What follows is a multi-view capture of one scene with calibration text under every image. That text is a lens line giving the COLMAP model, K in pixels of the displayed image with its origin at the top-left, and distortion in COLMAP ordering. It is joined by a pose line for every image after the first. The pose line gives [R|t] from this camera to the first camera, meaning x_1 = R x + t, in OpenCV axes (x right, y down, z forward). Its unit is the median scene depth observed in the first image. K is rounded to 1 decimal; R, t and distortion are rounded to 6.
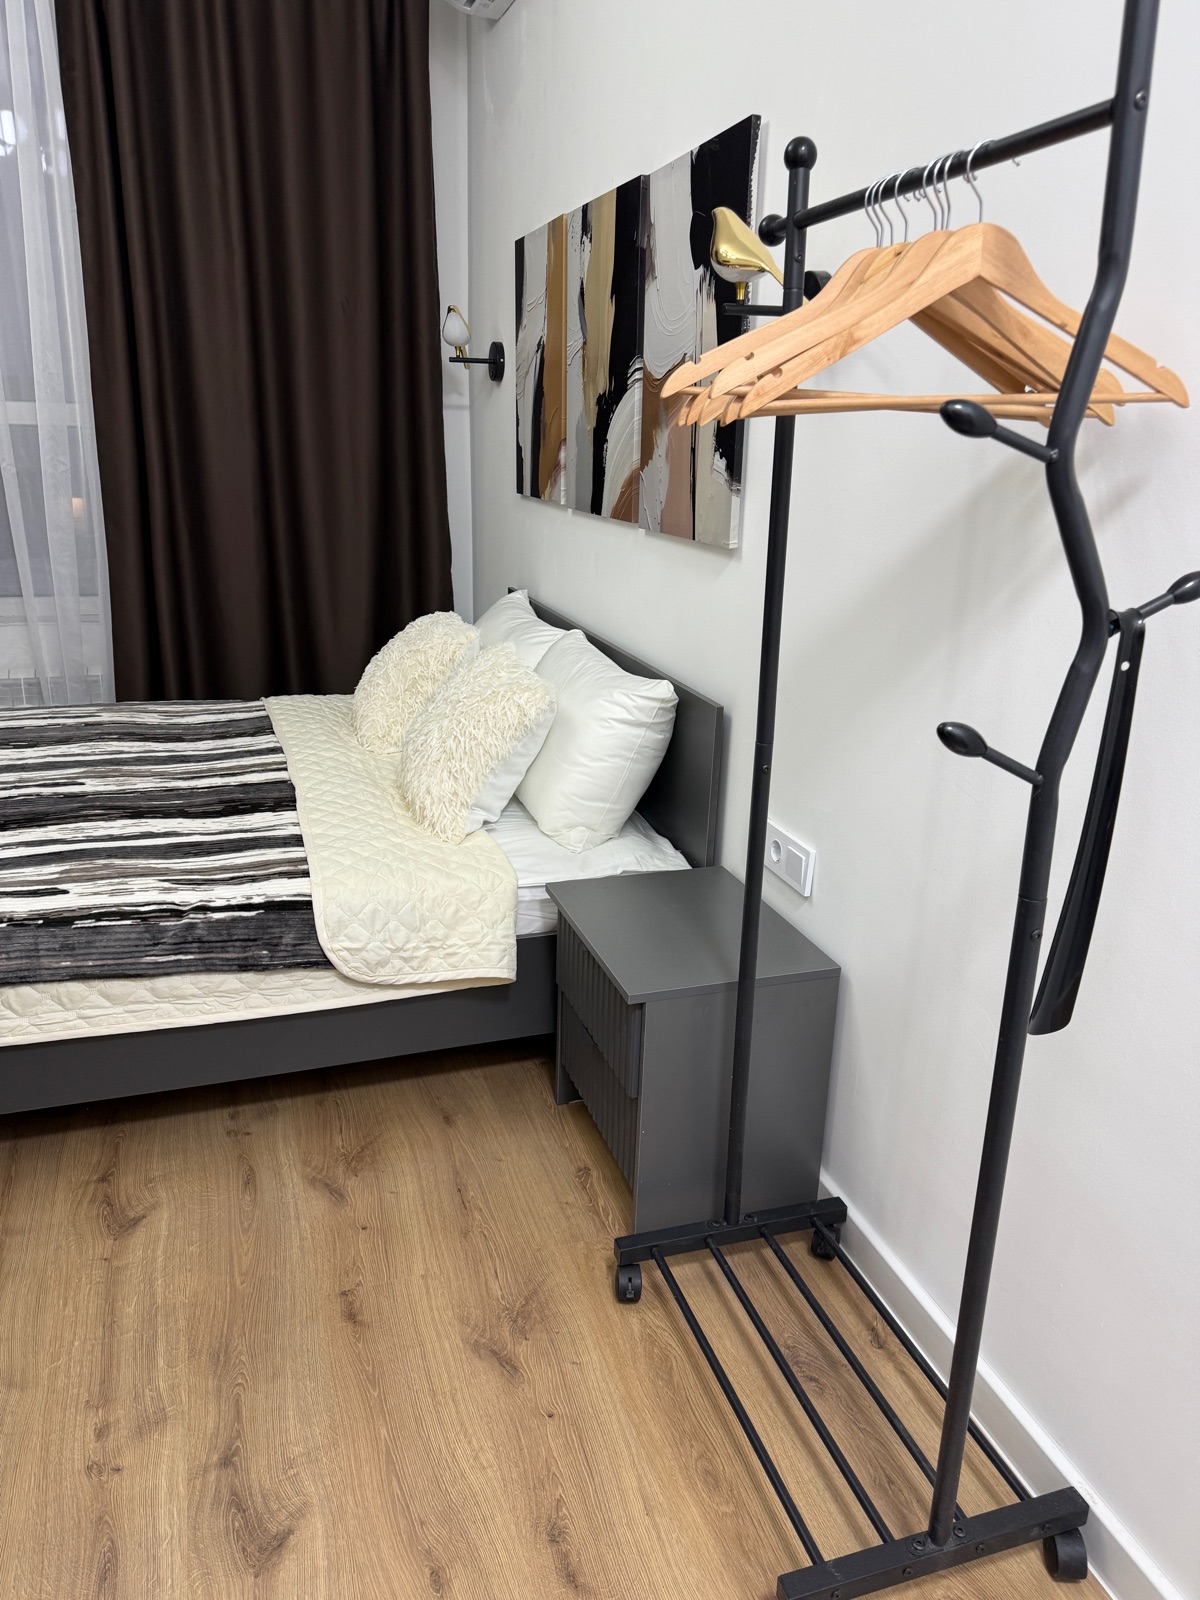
lens RADIAL K [[1147.6, 0, 626.7], [0, 1147.6, 794.2], [0, 0, 1]] dist [0.106667, -0.205036]
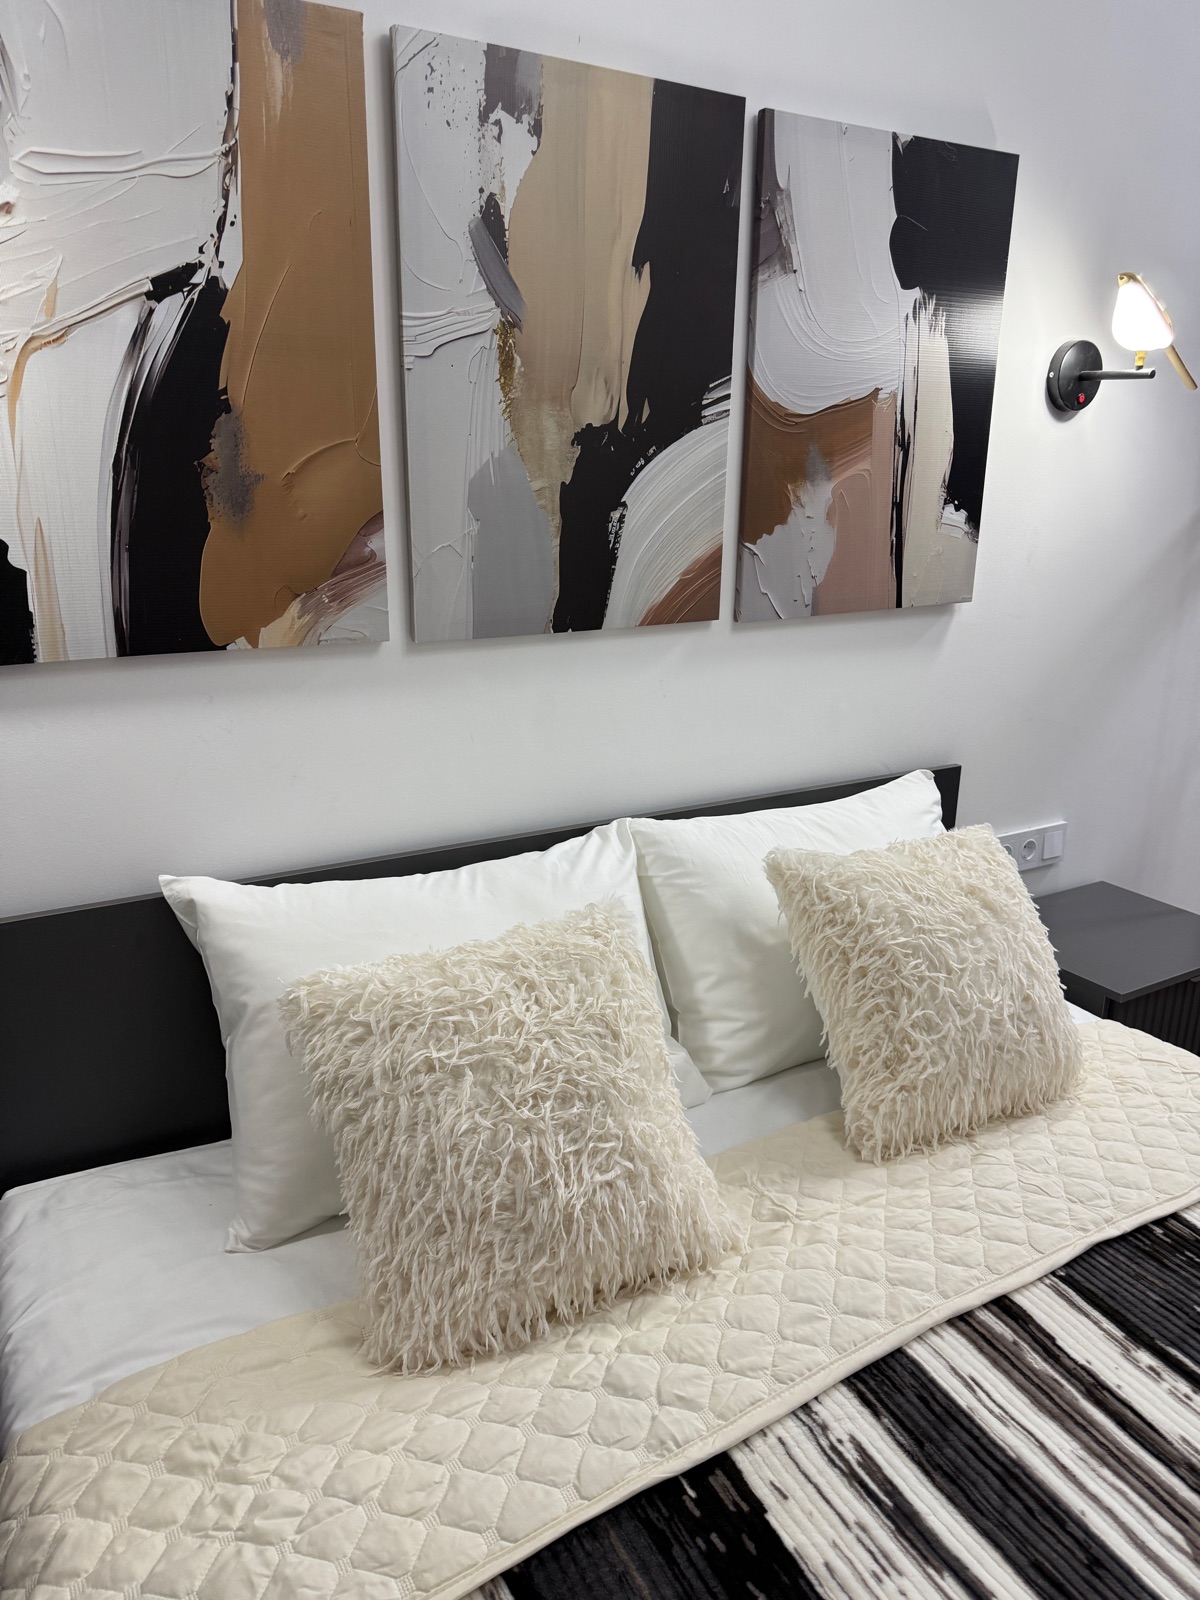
lens RADIAL K [[1147.6, 0, 626.7], [0, 1147.6, 794.2], [0, 0, 1]] dist [0.106667, -0.205036]
pose [[-0.197295, -0.306965, 0.931046, -0.710742], [0.274854, 0.894304, 0.353095, -0.437618], [-0.941026, 0.325566, -0.092071, 1.264407]]
